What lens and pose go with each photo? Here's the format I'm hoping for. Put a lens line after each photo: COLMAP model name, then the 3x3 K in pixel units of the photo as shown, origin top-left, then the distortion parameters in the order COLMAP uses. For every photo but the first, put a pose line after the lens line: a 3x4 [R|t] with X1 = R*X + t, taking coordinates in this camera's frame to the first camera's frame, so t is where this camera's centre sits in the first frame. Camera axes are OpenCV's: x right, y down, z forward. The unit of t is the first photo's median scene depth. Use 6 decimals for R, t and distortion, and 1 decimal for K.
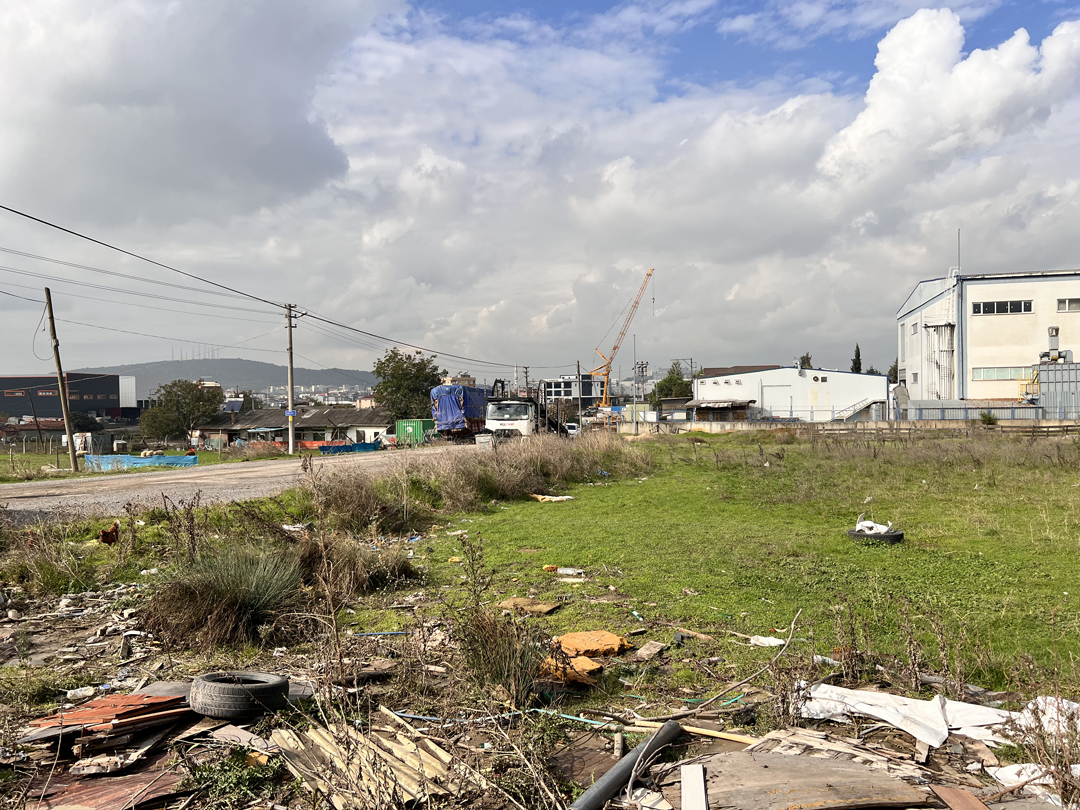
lens RADIAL K [[810.3, 0, 532.7], [0, 810.3, 390.3], [0, 0, 1]] dist [0.057764, -0.071930]
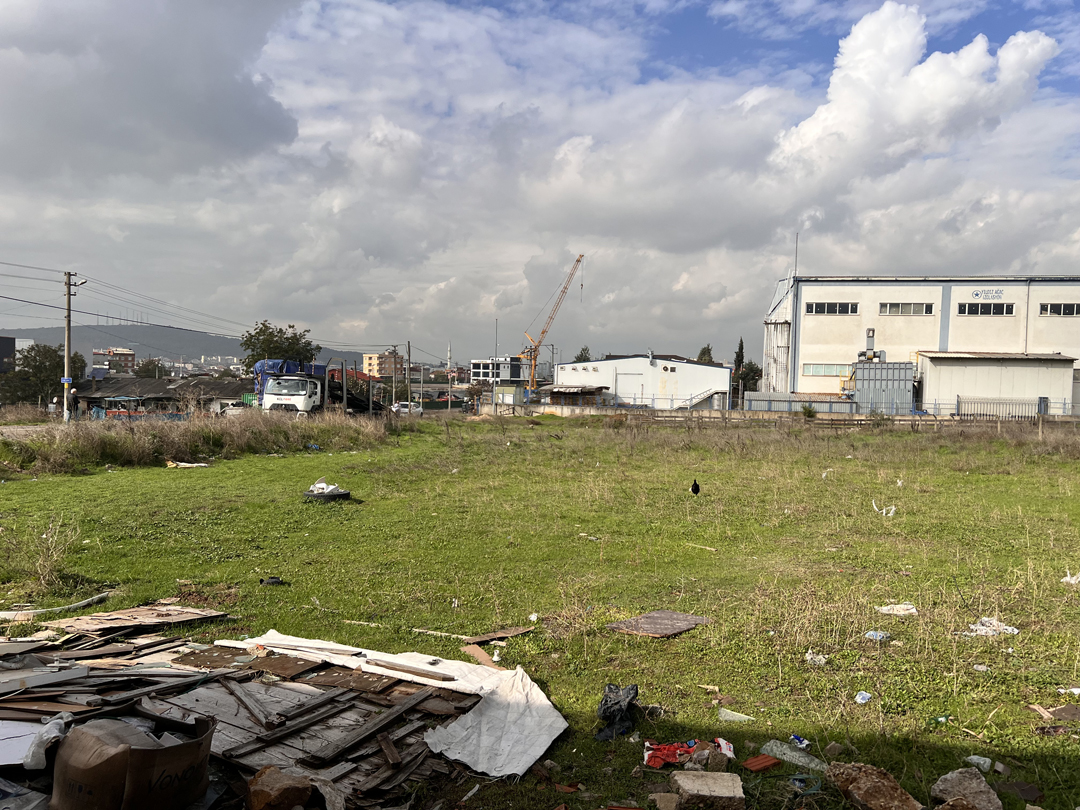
lens RADIAL K [[810.3, 0, 552.9], [0, 810.3, 400.8], [0, 0, 1]] dist [0.057764, -0.071930]
pose [[0.995636, 0.035305, 0.086388, 0.114764], [-0.038335, 0.998697, 0.033672, -0.002248], [-0.085087, -0.036837, 0.995692, -0.037113]]
